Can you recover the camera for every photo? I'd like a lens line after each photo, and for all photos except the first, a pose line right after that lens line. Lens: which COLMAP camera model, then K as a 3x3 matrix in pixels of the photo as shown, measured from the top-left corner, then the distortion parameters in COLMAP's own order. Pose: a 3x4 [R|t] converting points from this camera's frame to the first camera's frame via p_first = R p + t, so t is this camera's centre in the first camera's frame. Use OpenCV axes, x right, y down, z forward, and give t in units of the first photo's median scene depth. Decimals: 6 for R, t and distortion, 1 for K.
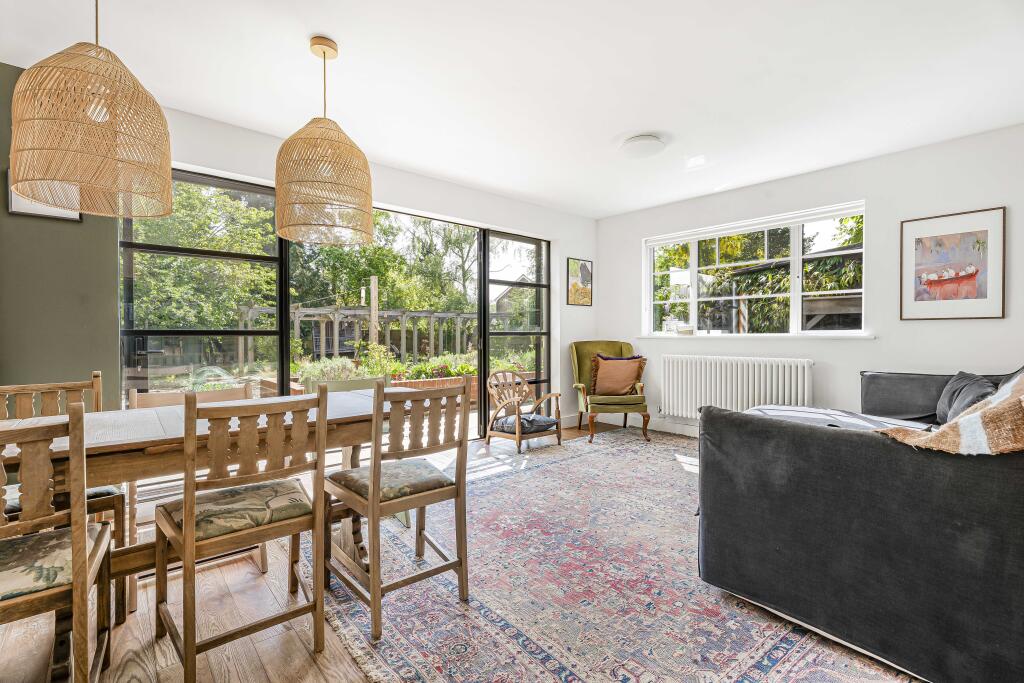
lens RADIAL K [[469.5, 0, 512.0], [0, 469.5, 341.5], [0, 0, 1]] dist [0.012331, 0.000156]
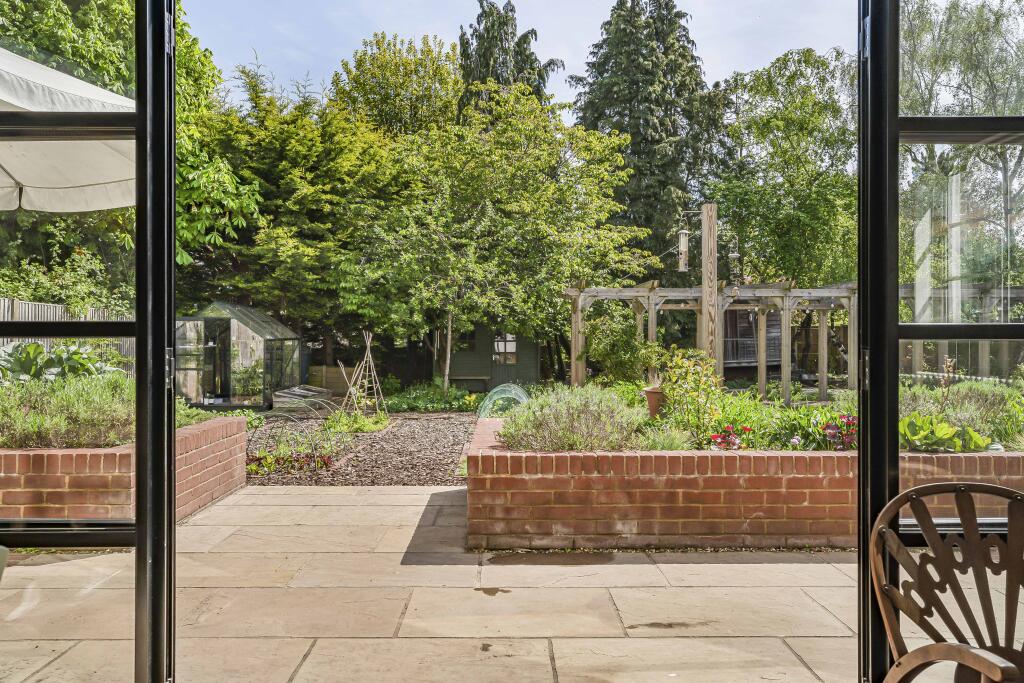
lens RADIAL K [[777.2, 0, 512.0], [0, 777.2, 341.5], [0, 0, 1]] dist [0.030909, 0.002409]
pose [[0.776956, 0.007314, -0.629513, 0.015652], [-0.011034, 0.999937, -0.002000, -0.002244], [0.629458, 0.008500, 0.776988, 0.145445]]
